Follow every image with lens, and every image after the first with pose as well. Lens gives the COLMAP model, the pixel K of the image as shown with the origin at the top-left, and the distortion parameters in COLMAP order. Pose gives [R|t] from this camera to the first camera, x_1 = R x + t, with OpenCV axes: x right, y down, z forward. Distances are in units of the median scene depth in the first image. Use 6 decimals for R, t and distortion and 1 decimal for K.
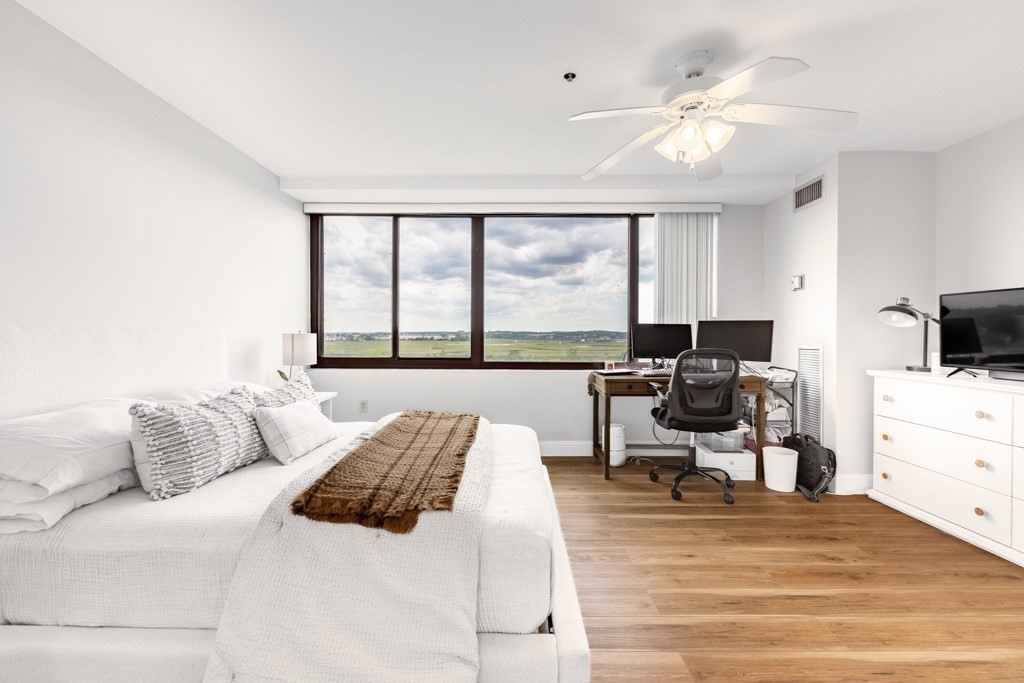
lens RADIAL K [[408.4, 0, 513.1], [0, 408.4, 339.5], [0, 0, 1]] dist [0.003054, -0.000061]
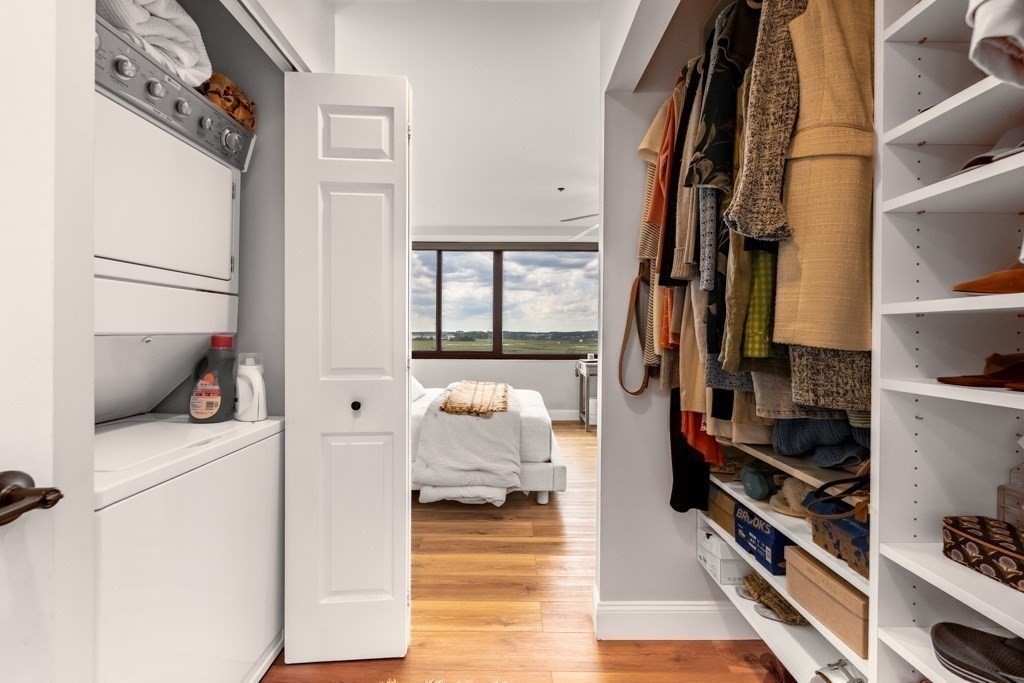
lens RADIAL K [[406.0, 0, 511.9], [0, 406.0, 338.3], [0, 0, 1]] dist [0.002043, -0.000301]
pose [[0.999999, 0.001055, 0.000299, -0.047442], [-0.001054, 0.999993, -0.003474, 0.005705], [-0.000302, 0.003474, 0.999994, -0.487345]]
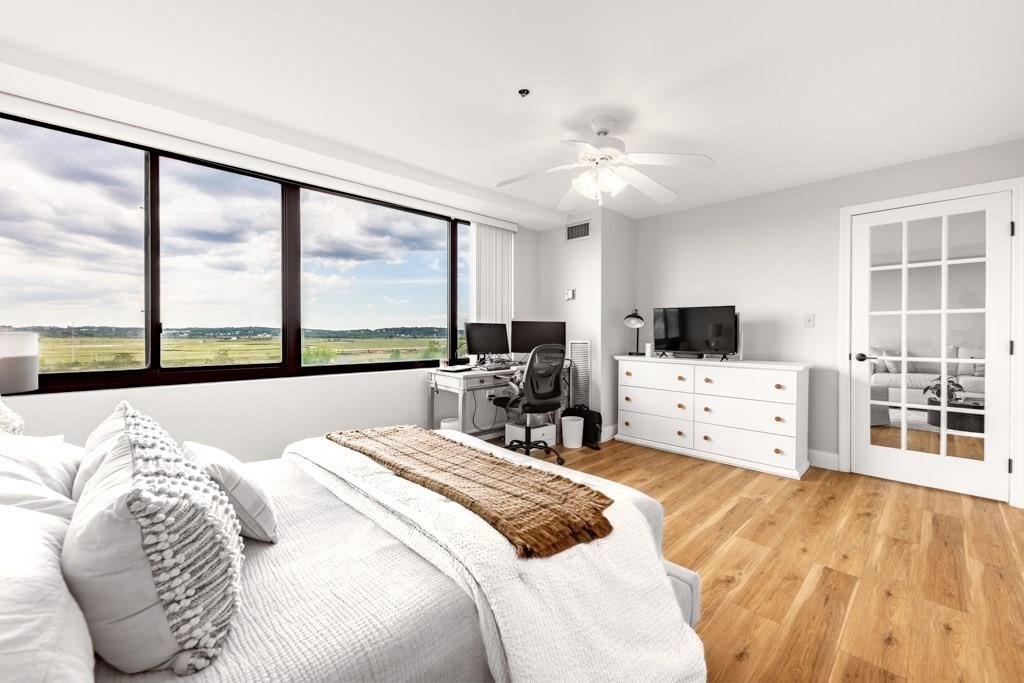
lens RADIAL K [[407.9, 0, 514.1], [0, 407.9, 335.8], [0, 0, 1]] dist [0.001527, -0.003373]
pose [[0.717768, -0.007607, 0.696240, -0.401698], [0.008722, 0.999960, 0.001933, -0.005229], [-0.696227, 0.004685, 0.717806, 0.160596]]
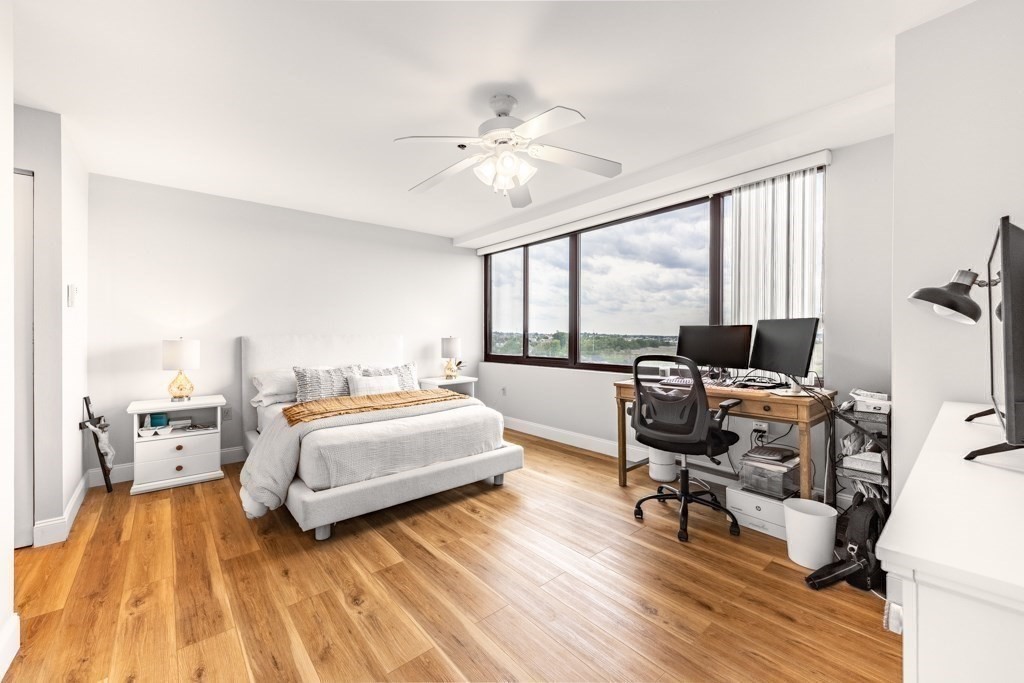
lens RADIAL K [[406.0, 0, 511.9], [0, 406.0, 338.3], [0, 0, 1]] dist [0.002043, -0.000301]
pose [[0.654891, -0.000445, -0.755724, 0.802386], [-0.007129, 0.999952, -0.006767, -0.003496], [0.755690, 0.009819, 0.654856, 0.161991]]
